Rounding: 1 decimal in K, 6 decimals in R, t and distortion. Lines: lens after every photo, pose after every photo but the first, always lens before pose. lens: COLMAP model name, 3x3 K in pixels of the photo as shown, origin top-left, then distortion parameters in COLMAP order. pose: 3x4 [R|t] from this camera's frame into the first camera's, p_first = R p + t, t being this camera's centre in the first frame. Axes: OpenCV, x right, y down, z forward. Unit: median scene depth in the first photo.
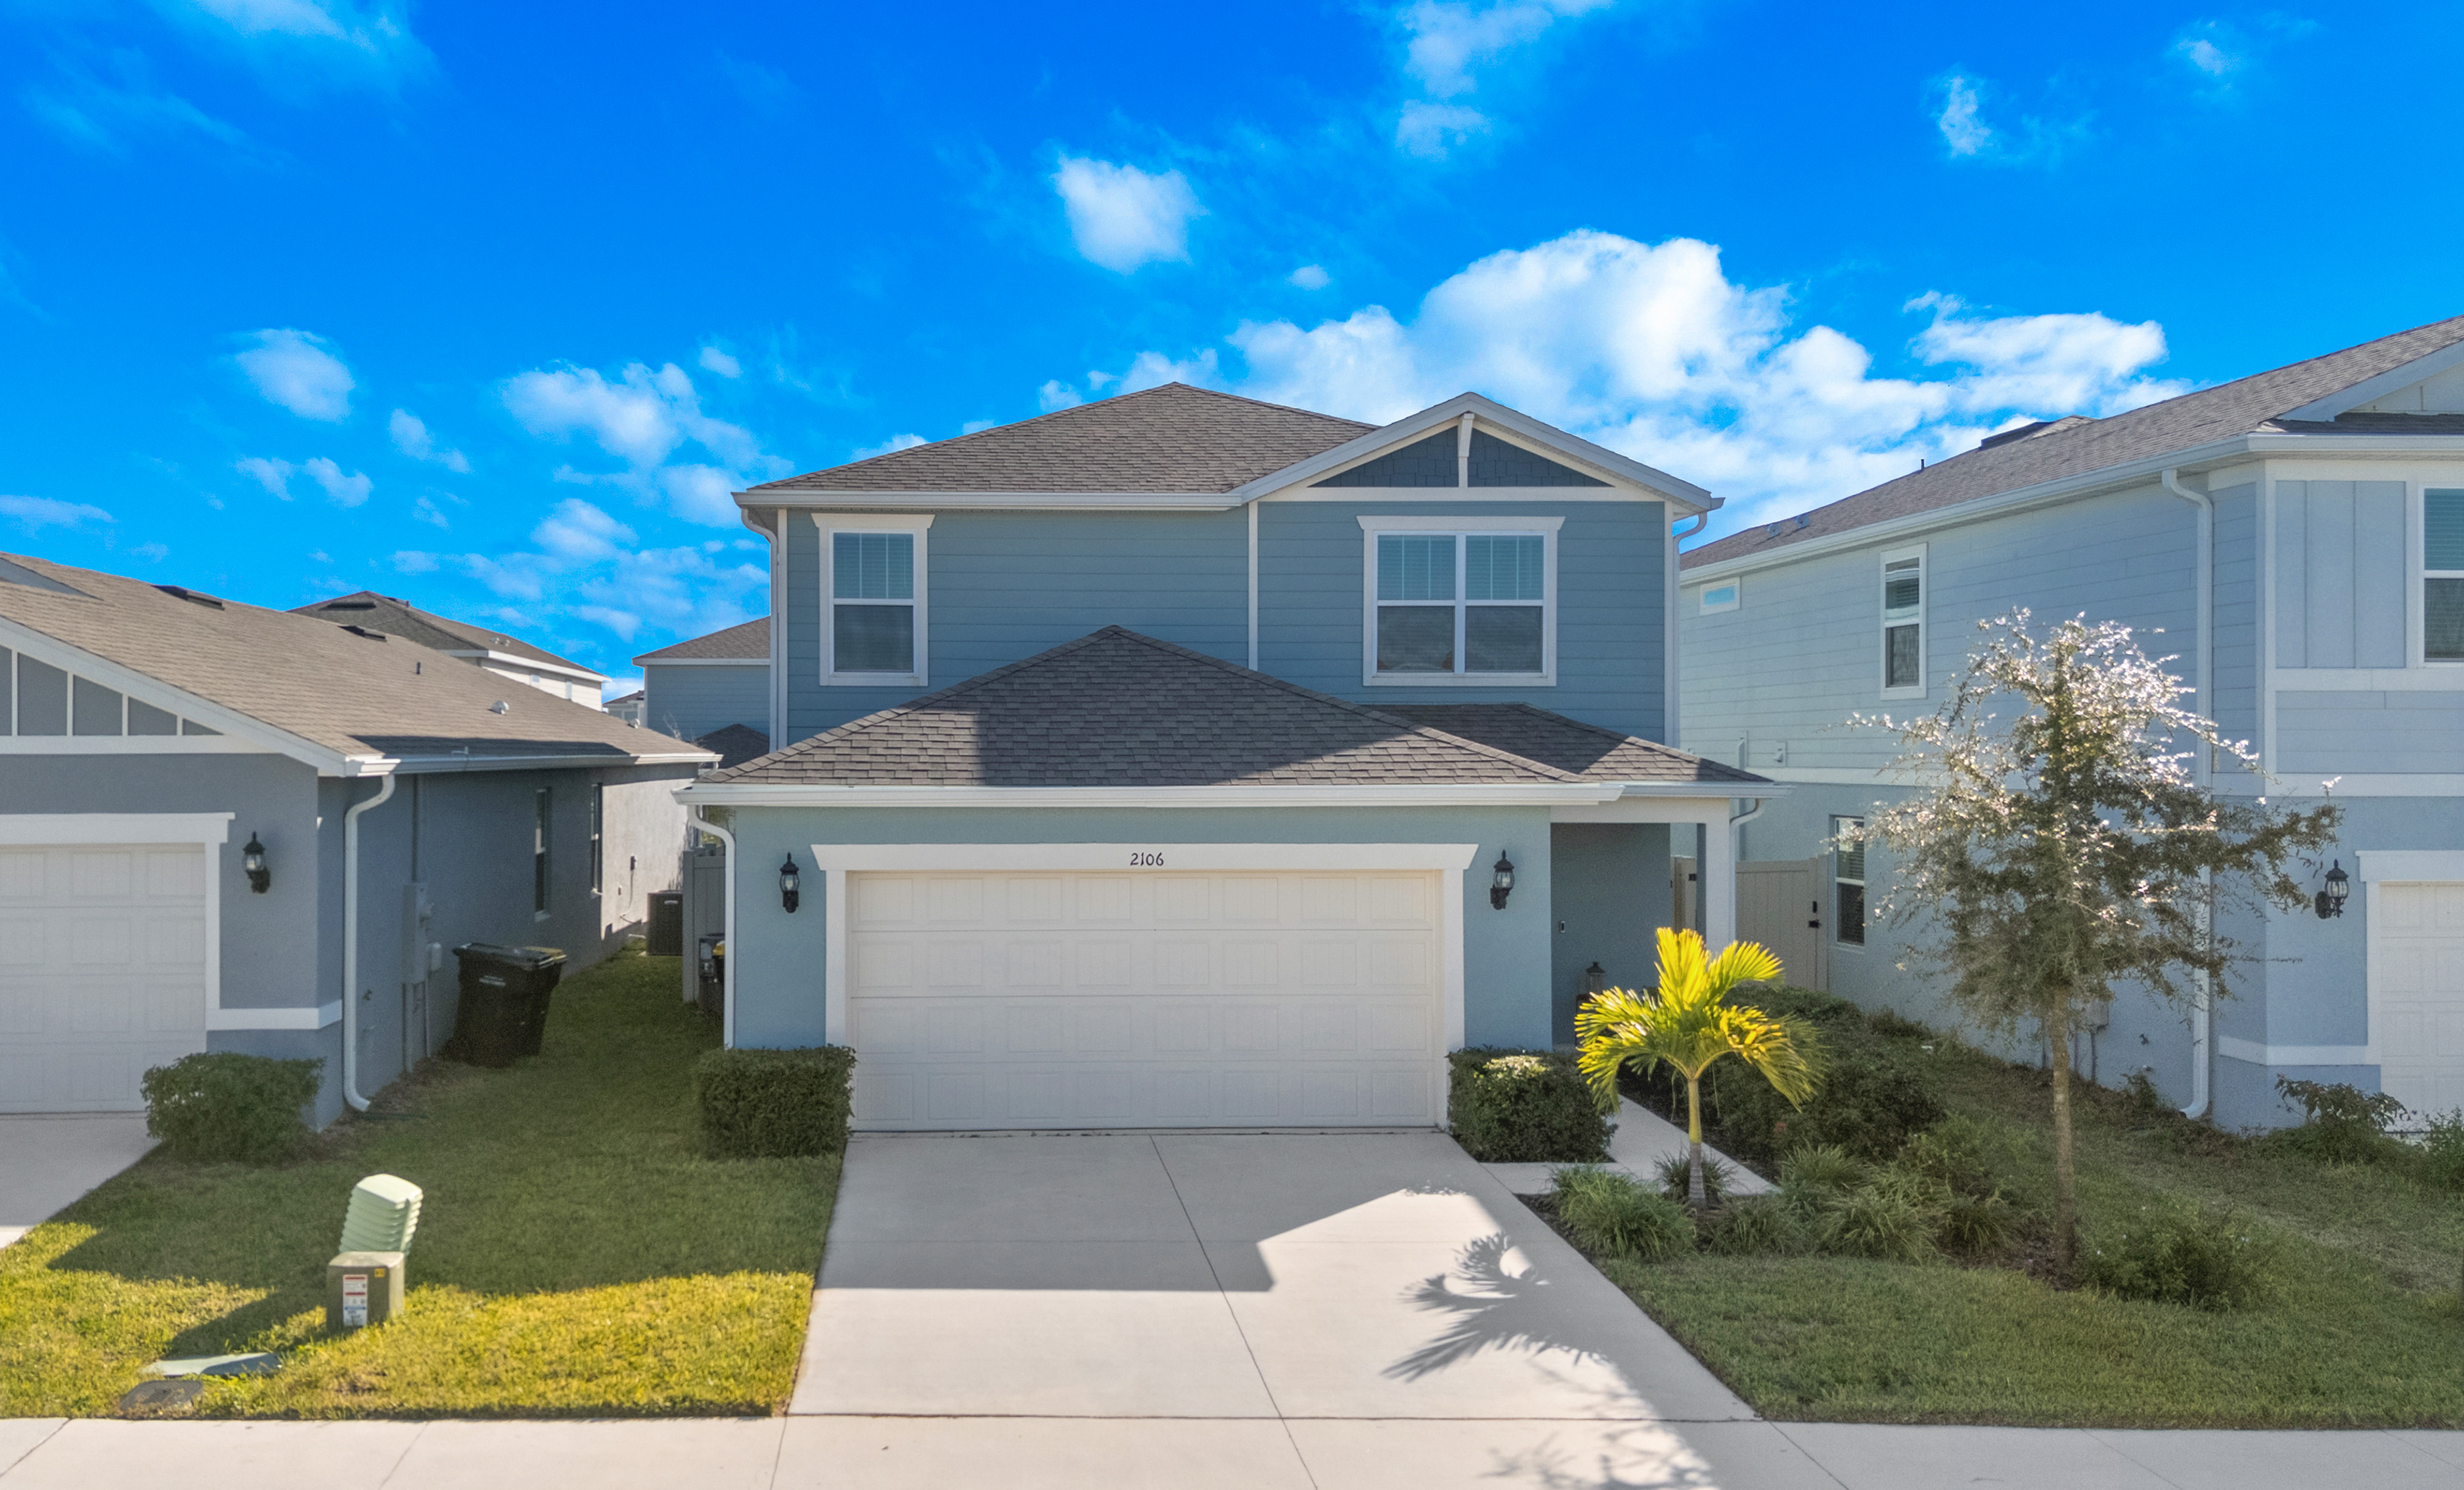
lens RADIAL K [[1997.9, 0, 1042.4], [0, 1997.9, 744.9], [0, 0, 1]] dist [0.041579, -0.002796]
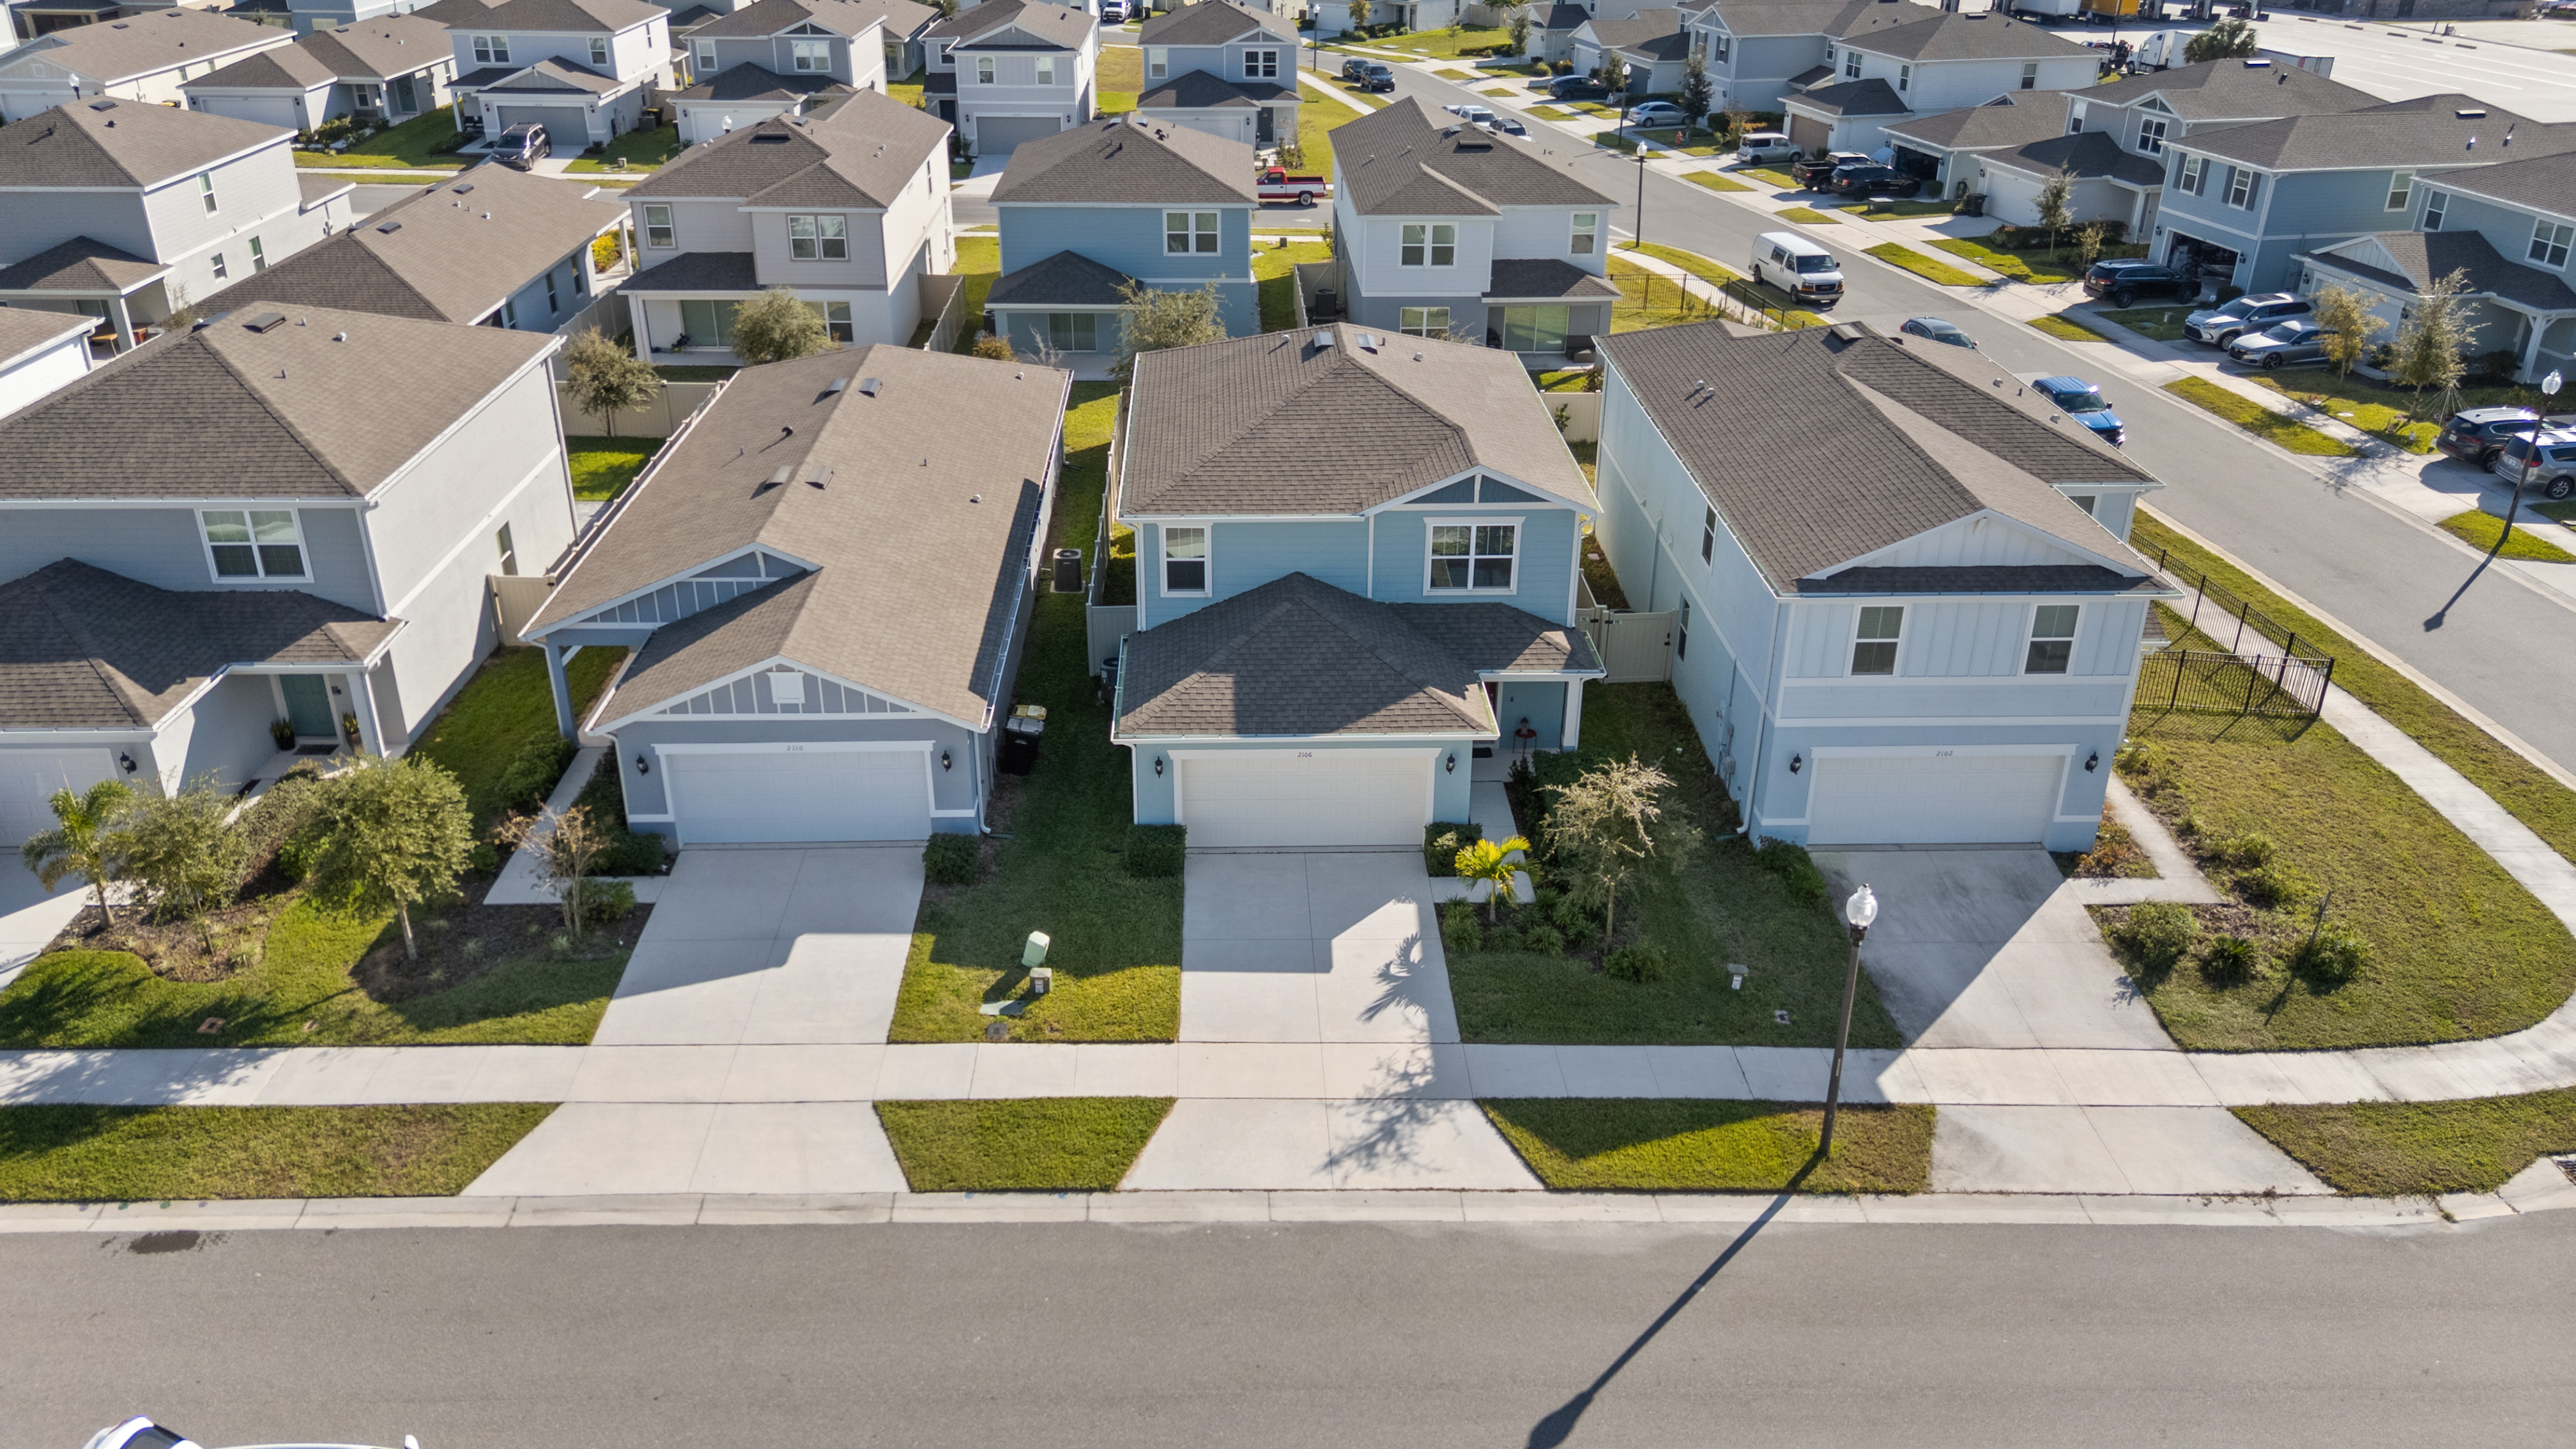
lens RADIAL K [[1902.1, 0, 1288.0], [0, 1902.1, 724.5], [0, 0, 1]] dist [0.067611, -0.080939]
pose [[0.999862, 0.011473, -0.012054, 0.060641], [-0.004947, 0.896521, 0.442973, -1.023390], [0.015889, -0.442852, 0.896454, -1.082401]]
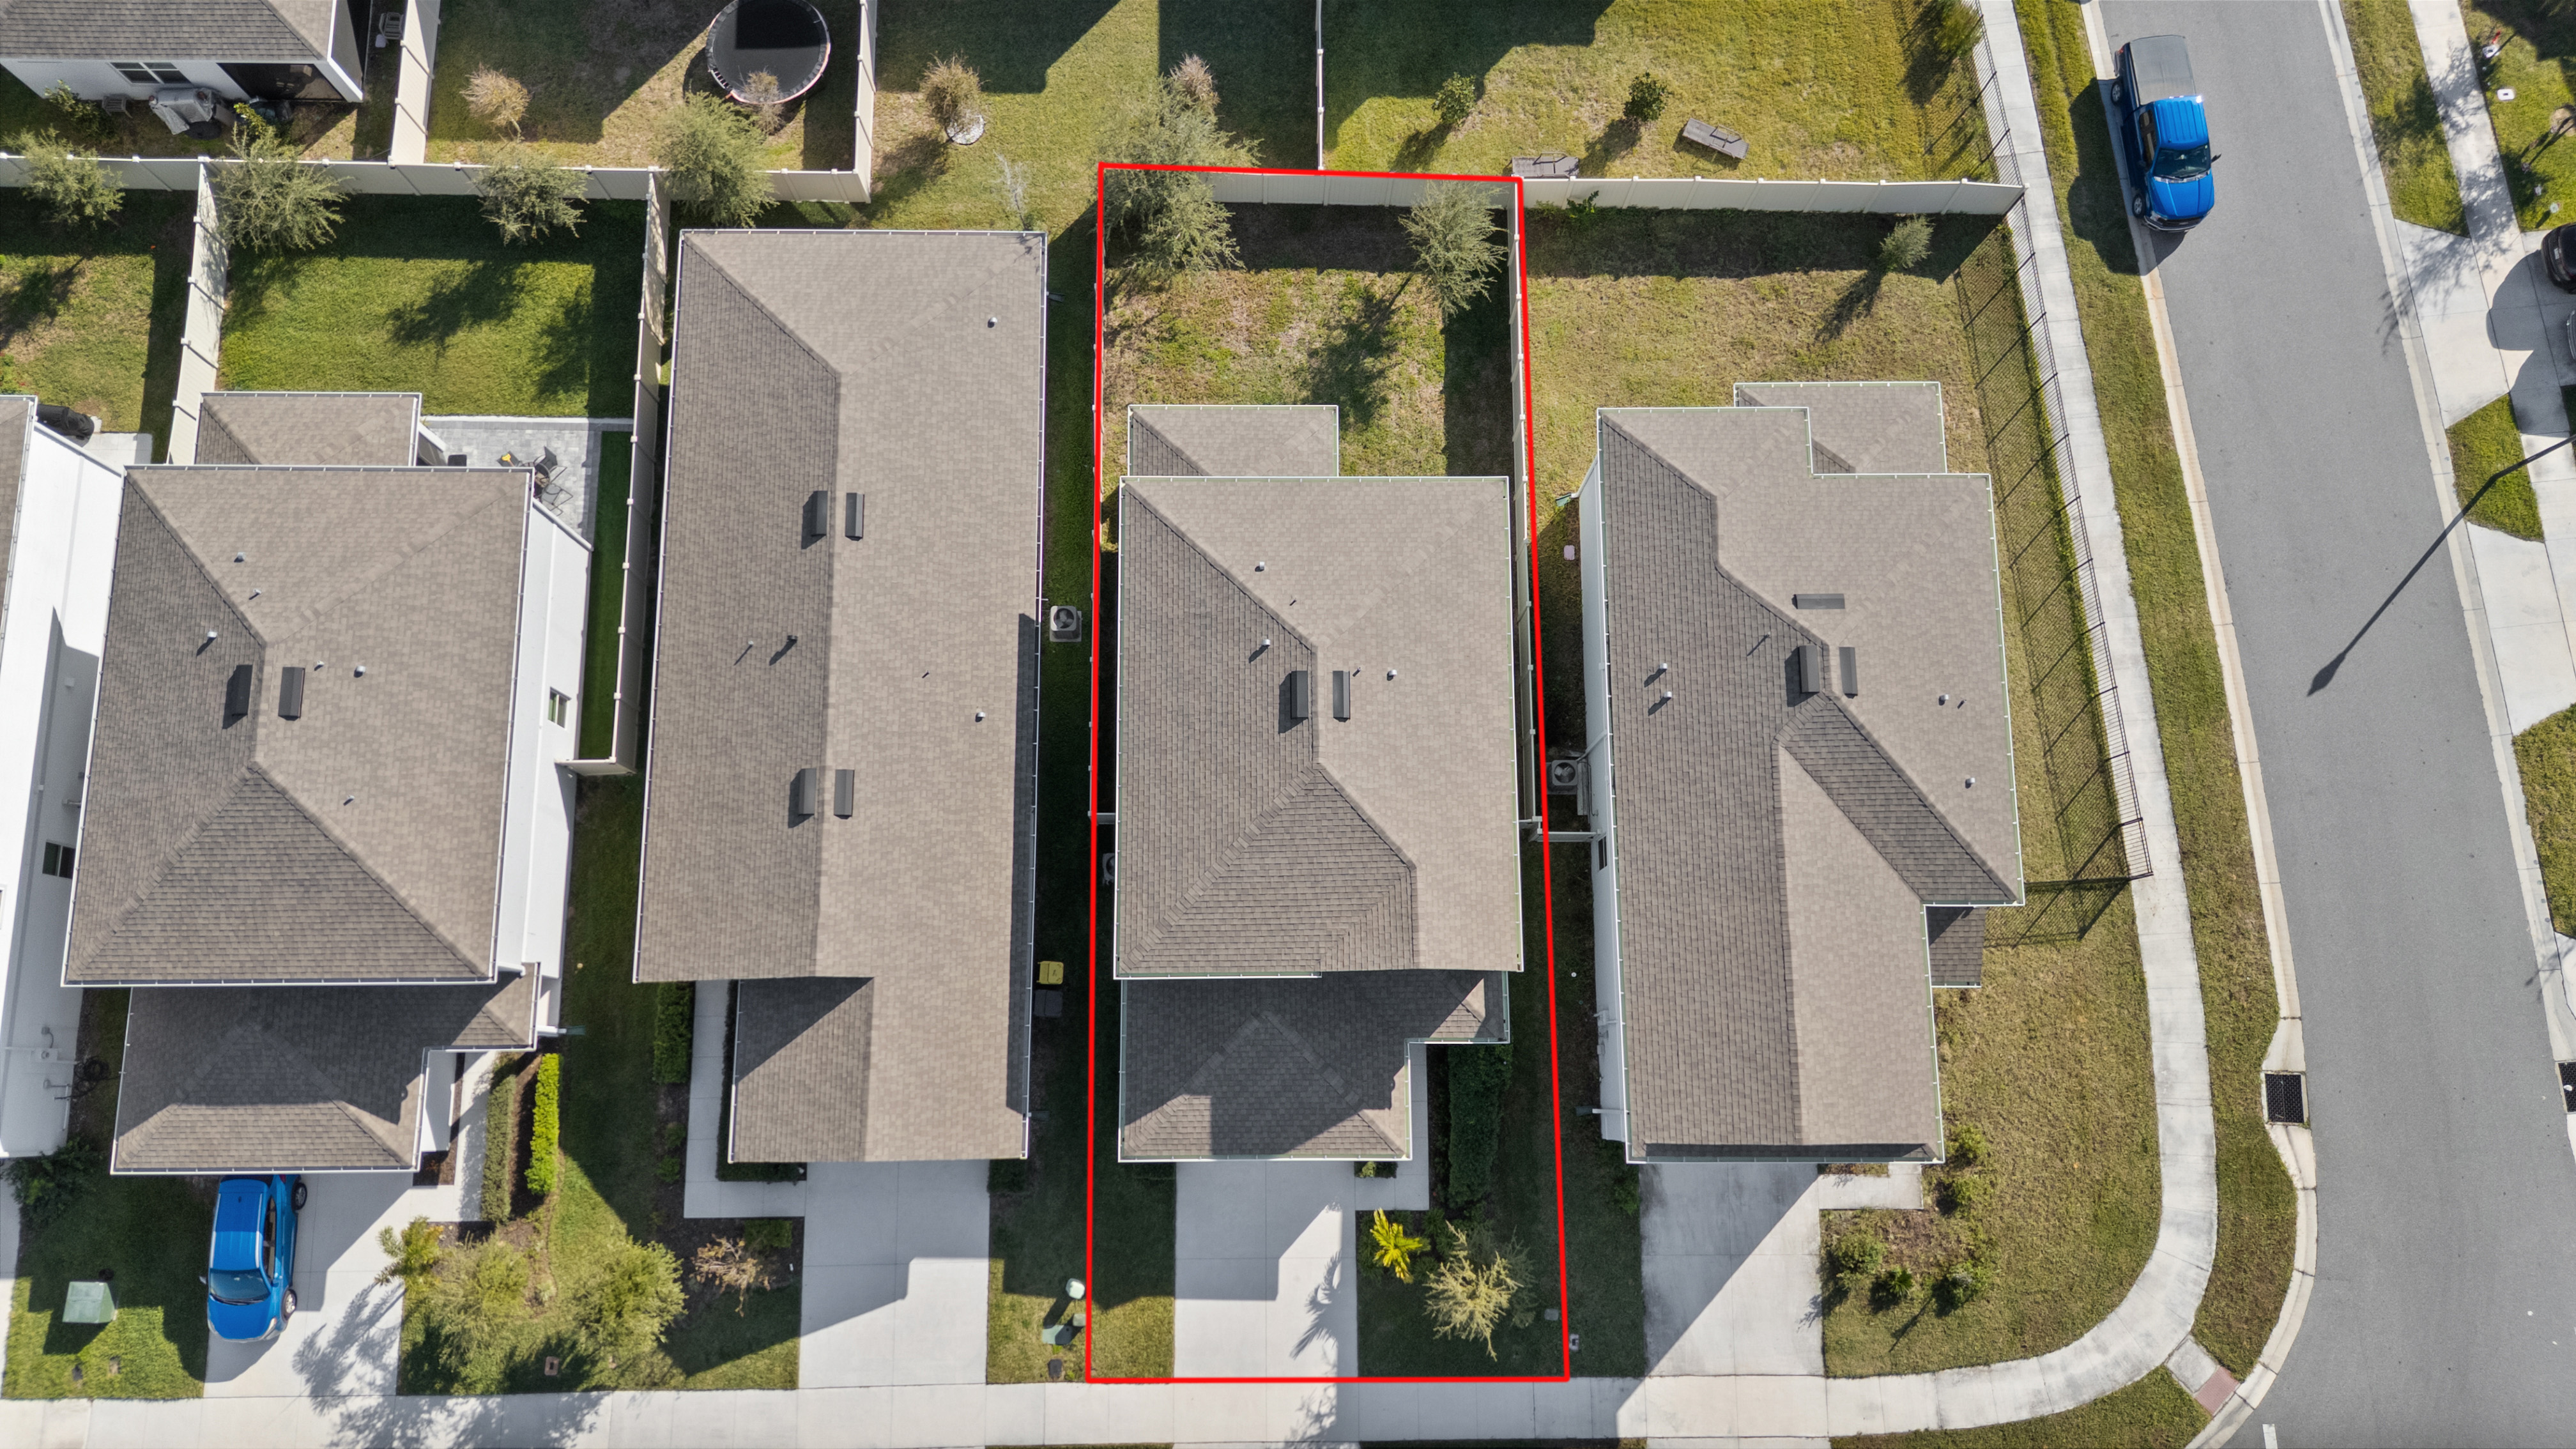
lens RADIAL K [[1920.6, 0, 1288.0], [0, 1920.6, 724.5], [0, 0, 1]] dist [0.050787, -0.069849]
pose [[0.998739, 0.049954, 0.005034, 0.040584], [-0.014333, 0.187581, 0.982145, -3.197326], [0.048118, -0.980978, 0.188061, 1.109325]]
